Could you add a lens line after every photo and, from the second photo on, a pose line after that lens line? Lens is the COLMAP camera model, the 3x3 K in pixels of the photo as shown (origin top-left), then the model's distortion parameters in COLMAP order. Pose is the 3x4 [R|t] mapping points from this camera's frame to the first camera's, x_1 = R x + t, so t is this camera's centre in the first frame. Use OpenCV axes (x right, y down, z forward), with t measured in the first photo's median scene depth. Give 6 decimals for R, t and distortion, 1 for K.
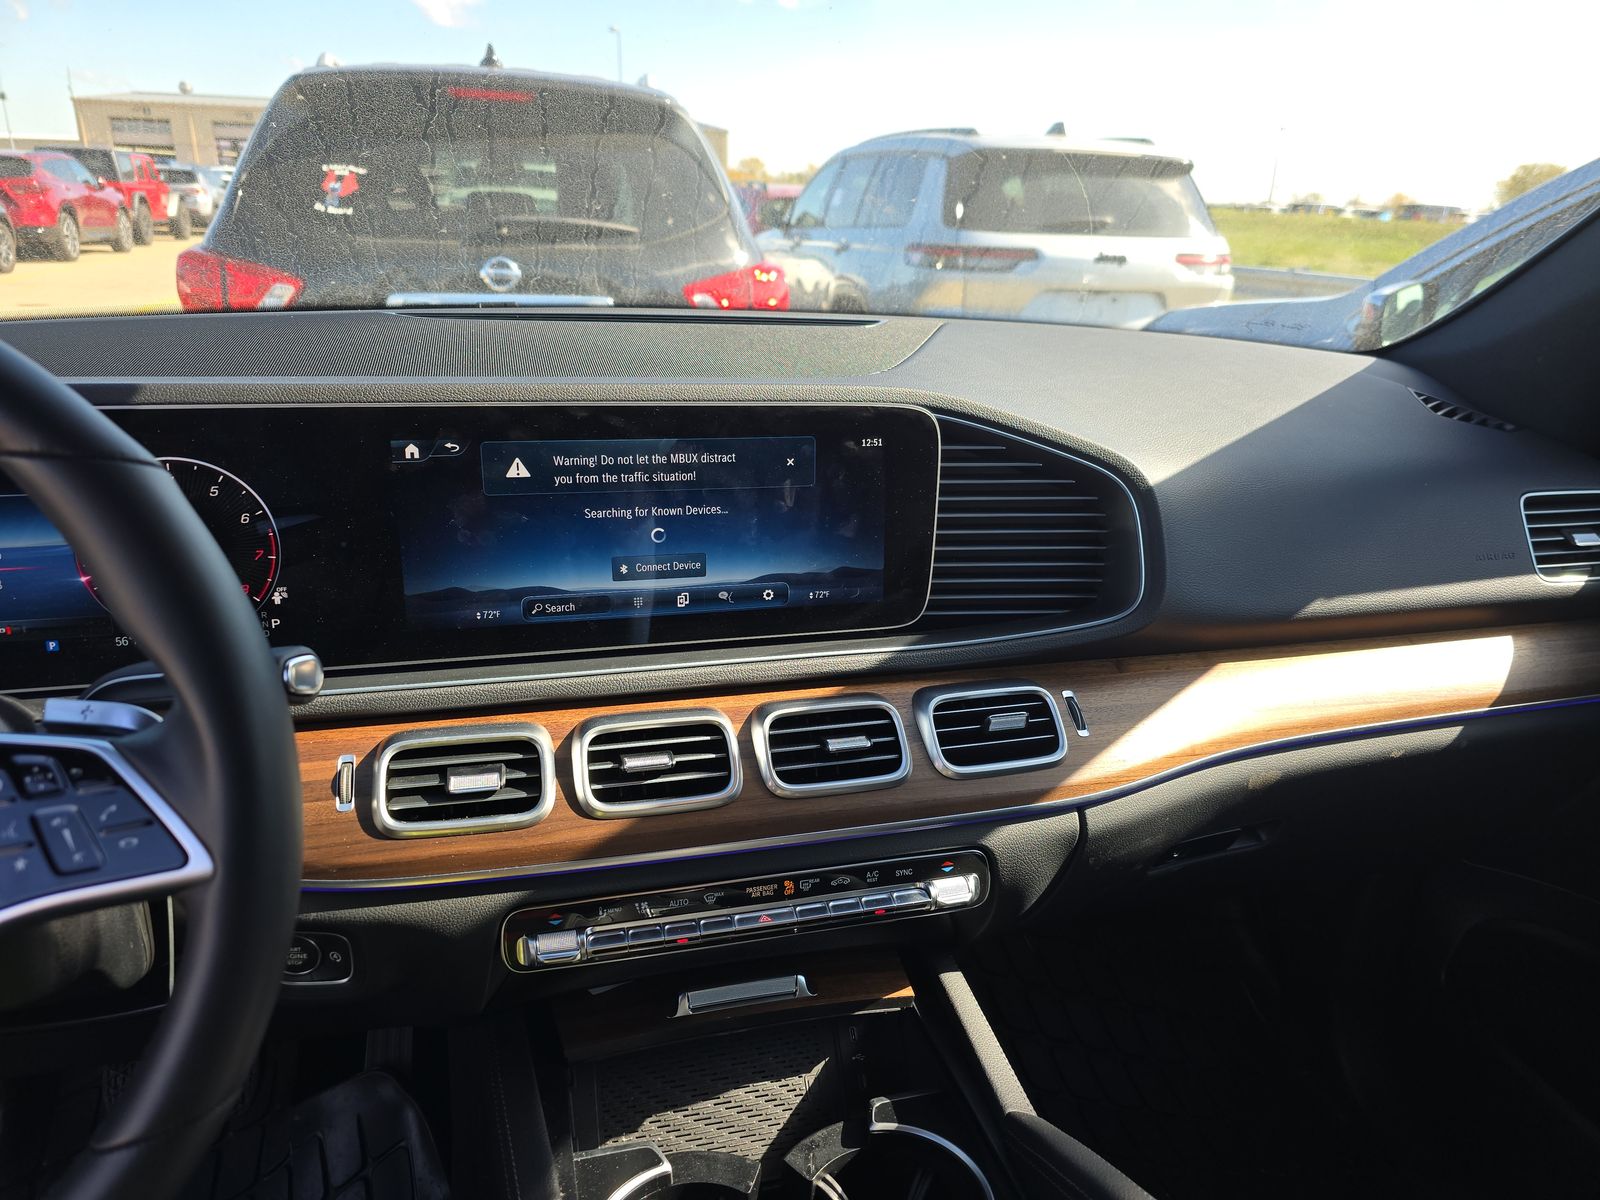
lens RADIAL K [[1051.6, 0, 800.6], [0, 1051.6, 591.7], [0, 0, 1]] dist [0.016721, -0.006953]
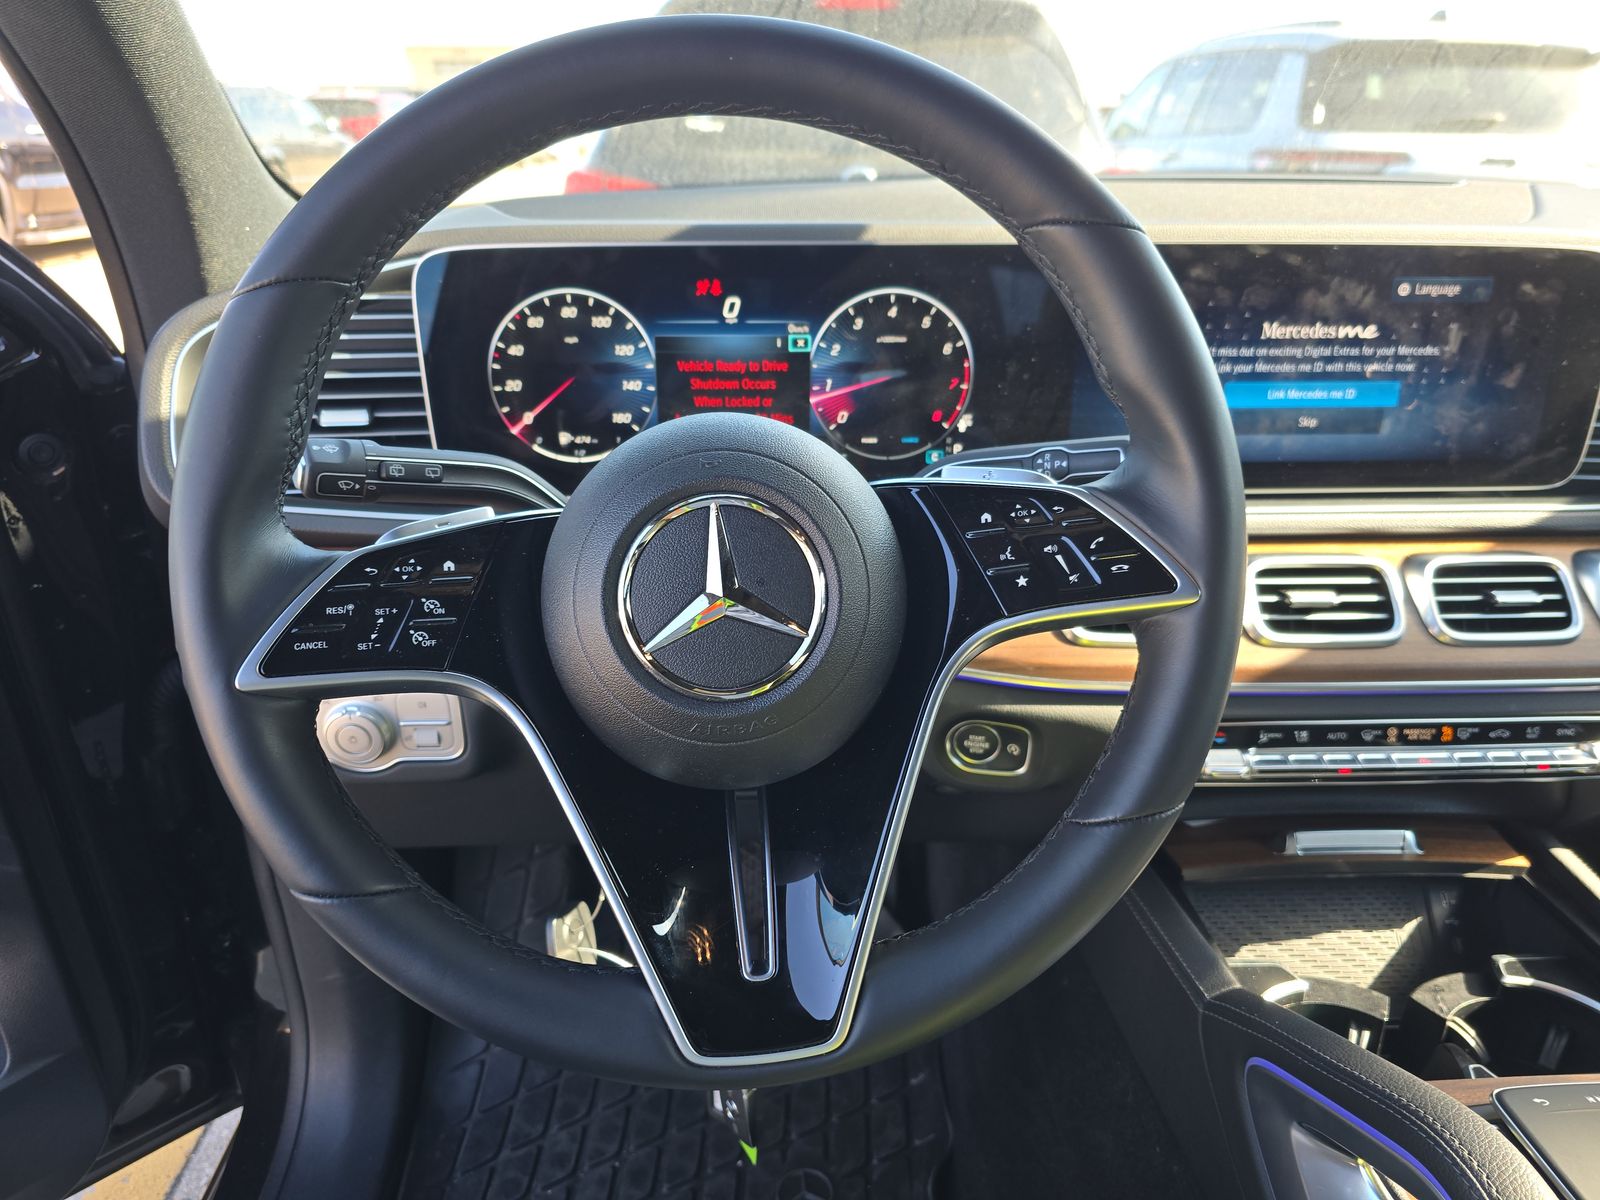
lens RADIAL K [[1060.3, 0, 800.0], [0, 1060.3, 600.0], [0, 0, 1]] dist [0.032425, -0.039663]
pose [[0.973877, 0.065194, -0.217515, -0.383722], [-0.051174, 0.996270, 0.069483, 0.111282], [0.221234, -0.056537, 0.973581, -0.111762]]
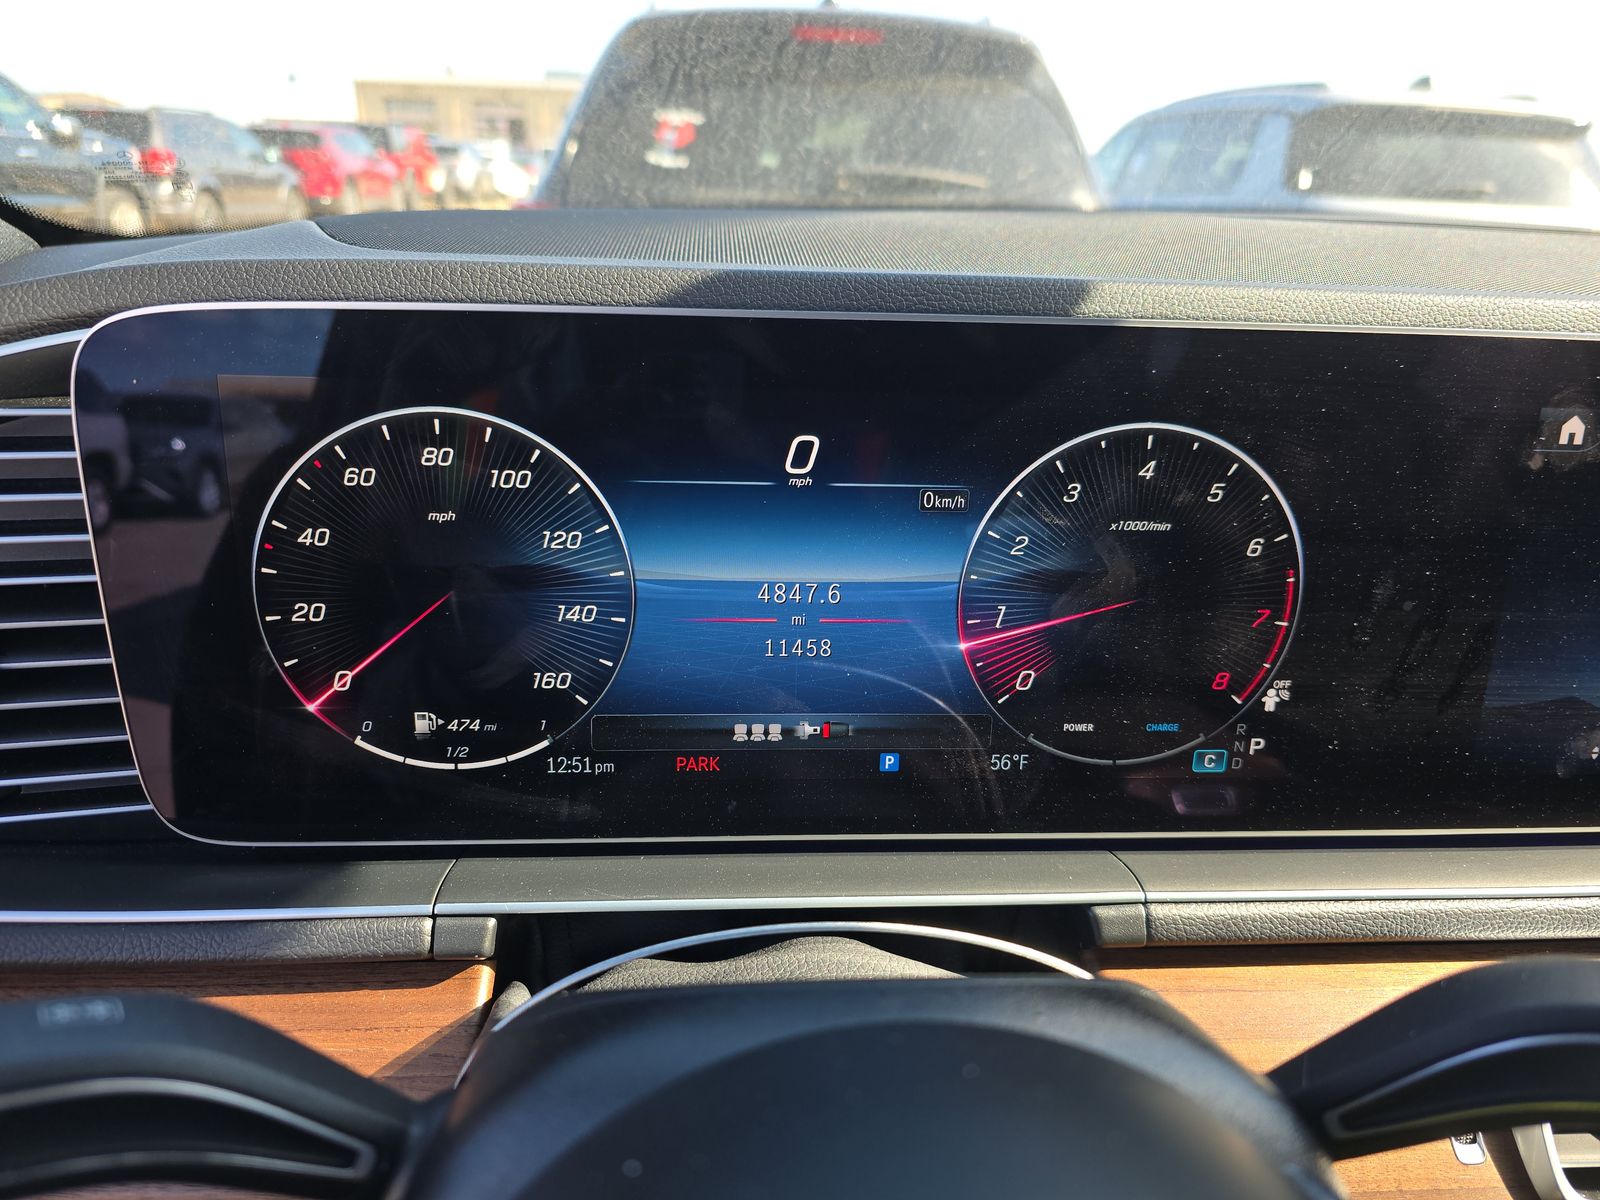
lens RADIAL K [[1051.6, 0, 800.6], [0, 1051.6, 591.7], [0, 0, 1]] dist [0.016721, -0.006953]
pose [[0.983366, 0.071184, -0.167104, -0.602451], [-0.068815, 0.997430, 0.019934, -0.039369], [0.168094, -0.008103, 0.985738, 0.417110]]
